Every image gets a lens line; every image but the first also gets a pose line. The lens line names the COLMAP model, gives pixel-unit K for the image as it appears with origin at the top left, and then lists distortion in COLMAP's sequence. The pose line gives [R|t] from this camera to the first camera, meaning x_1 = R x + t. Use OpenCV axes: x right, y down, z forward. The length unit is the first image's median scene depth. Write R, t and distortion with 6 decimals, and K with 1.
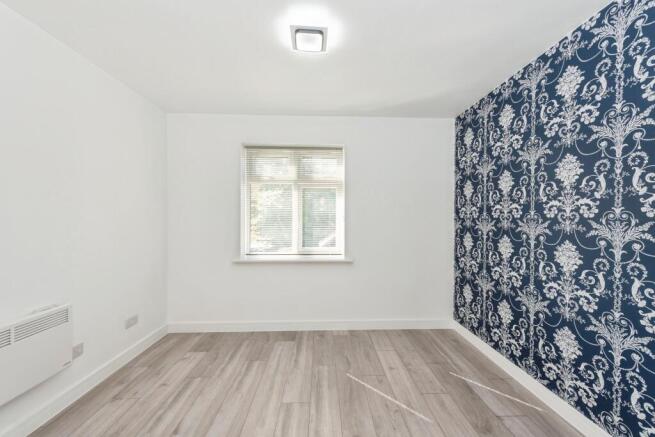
lens RADIAL K [[260.4, 0, 330.0], [0, 260.4, 220.6], [0, 0, 1]] dist [-0.000935, -0.000795]
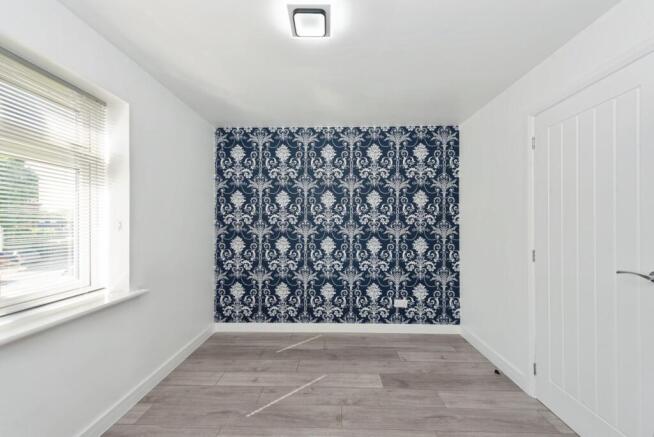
lens RADIAL K [[260.0, 0, 327.7], [0, 260.0, 221.9], [0, 0, 1]] dist [-0.000935, -0.000795]
pose [[0.044009, 0.000585, 0.999031, -0.768227], [0.005235, 0.999986, -0.000816, -0.021372], [-0.999017, 0.005266, 0.044005, 0.732420]]
